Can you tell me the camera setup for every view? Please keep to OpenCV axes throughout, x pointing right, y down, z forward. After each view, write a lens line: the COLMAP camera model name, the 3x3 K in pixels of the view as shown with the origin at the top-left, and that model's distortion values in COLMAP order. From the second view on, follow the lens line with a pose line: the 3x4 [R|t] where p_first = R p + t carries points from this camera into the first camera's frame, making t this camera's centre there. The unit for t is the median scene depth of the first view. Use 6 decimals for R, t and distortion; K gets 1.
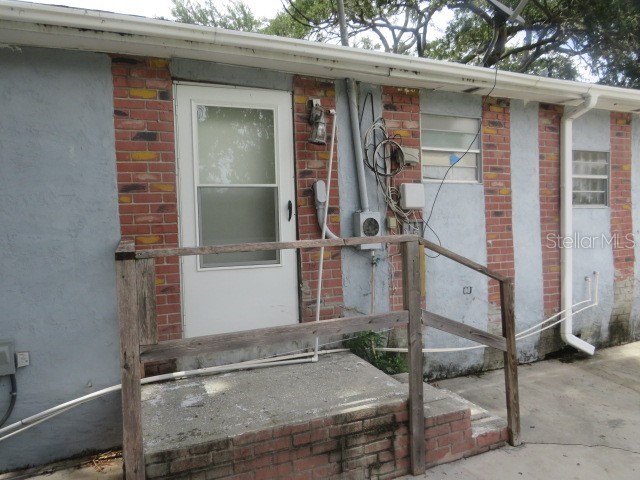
lens RADIAL K [[444.9, 0, 321.7], [0, 444.9, 241.3], [0, 0, 1]] dist [-0.031302, -0.000526]
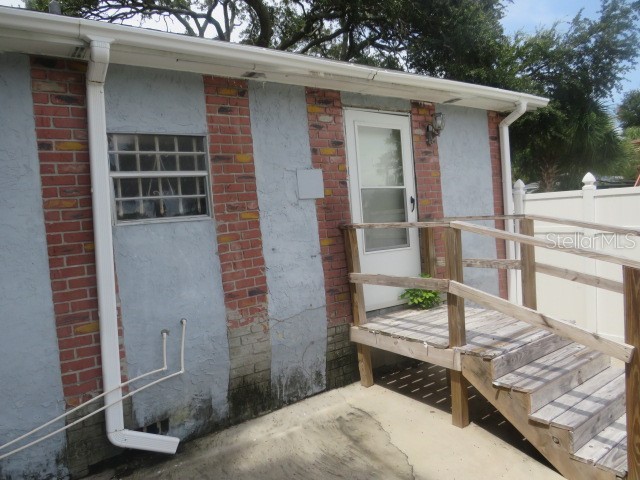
lens RADIAL K [[444.9, 0, 317.7], [0, 444.9, 238.0], [0, 0, 1]] dist [-0.031302, -0.000526]
pose [[0.971874, -0.067303, 0.225681, 0.657274], [0.070736, 0.997469, -0.007148, -0.031898], [-0.224629, 0.022911, 0.974175, 0.306685]]
